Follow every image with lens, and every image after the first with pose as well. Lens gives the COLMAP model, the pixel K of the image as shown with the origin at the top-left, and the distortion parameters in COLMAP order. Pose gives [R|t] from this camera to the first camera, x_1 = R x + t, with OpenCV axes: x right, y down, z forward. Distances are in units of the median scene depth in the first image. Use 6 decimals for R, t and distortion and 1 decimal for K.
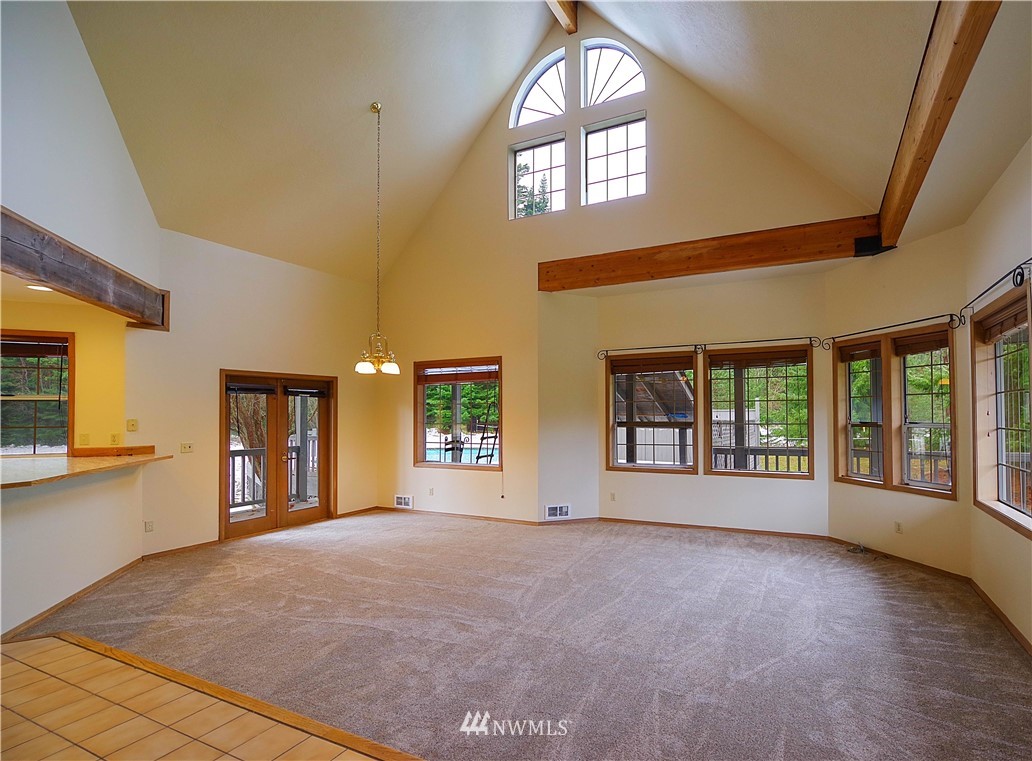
lens RADIAL K [[498.8, 0, 603.1], [0, 498.8, 401.0], [0, 0, 1]] dist [-0.001336, -0.000328]
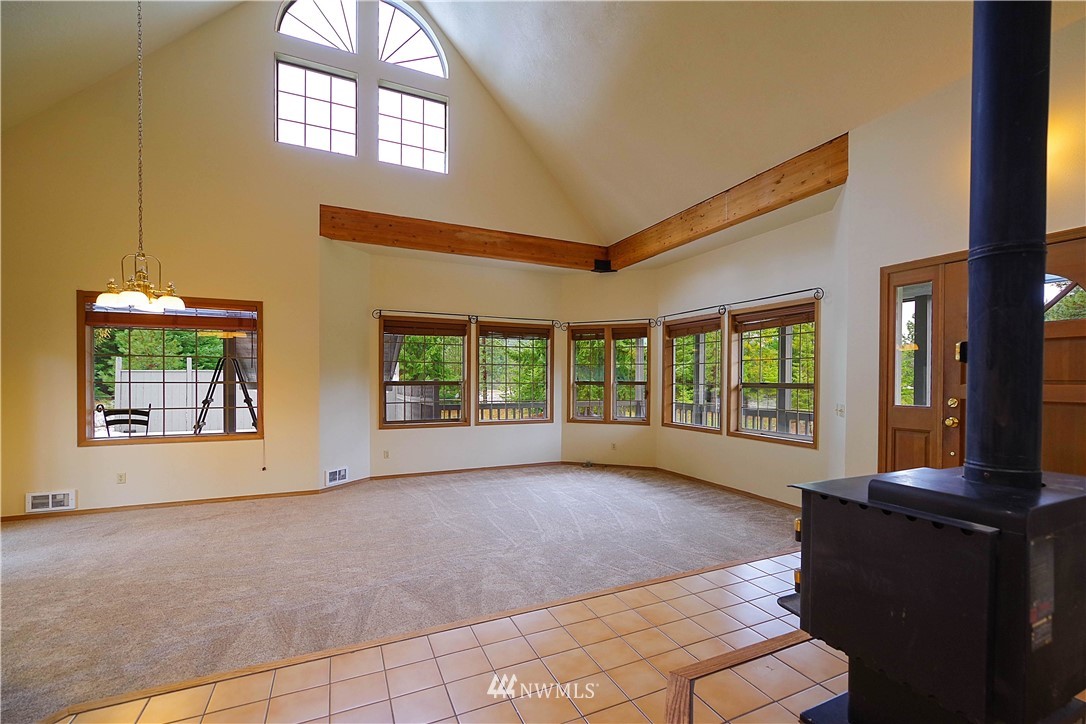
lens RADIAL K [[487.2, 0, 580.7], [0, 487.2, 382.4], [0, 0, 1]] dist [-0.000762, -0.000089]
pose [[0.633285, 0.004351, 0.773907, -0.538922], [-0.027592, 0.999475, 0.016959, 0.018183], [-0.773427, -0.032093, 0.633072, 0.071038]]
